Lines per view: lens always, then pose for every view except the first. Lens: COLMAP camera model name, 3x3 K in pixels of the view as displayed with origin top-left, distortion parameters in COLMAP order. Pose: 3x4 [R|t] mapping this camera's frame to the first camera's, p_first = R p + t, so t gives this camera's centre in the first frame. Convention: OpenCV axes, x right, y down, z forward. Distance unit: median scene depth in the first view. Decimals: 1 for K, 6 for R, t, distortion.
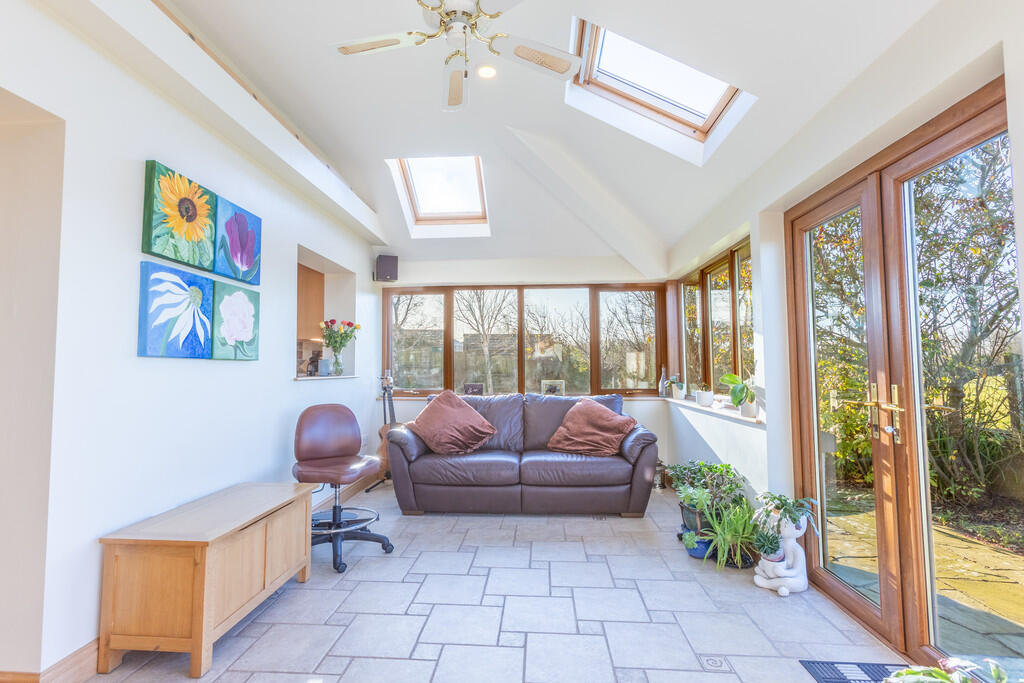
lens RADIAL K [[482.0, 0, 516.0], [0, 482.0, 341.7], [0, 0, 1]] dist [-0.011106, -0.000259]
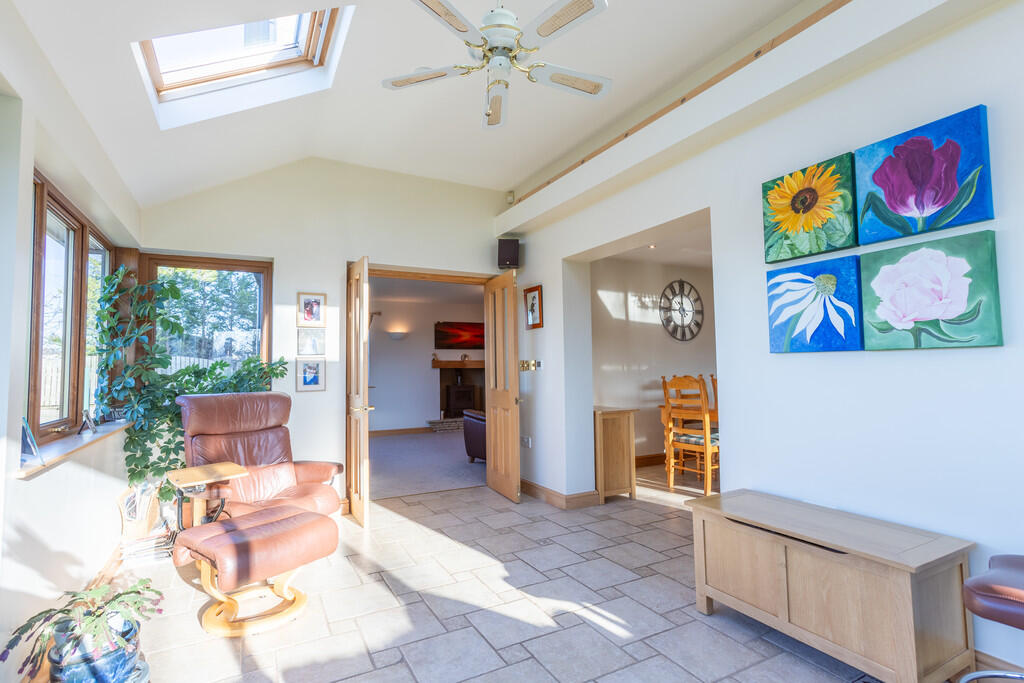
lens RADIAL K [[533.6, 0, 513.4], [0, 533.6, 337.6], [0, 0, 1]] dist [0.000591, 0.000007]
pose [[-0.858073, -0.008269, -0.513461, 0.366104], [0.051866, 0.993362, -0.102674, 0.080152], [0.510902, -0.114732, -0.851948, 1.530375]]
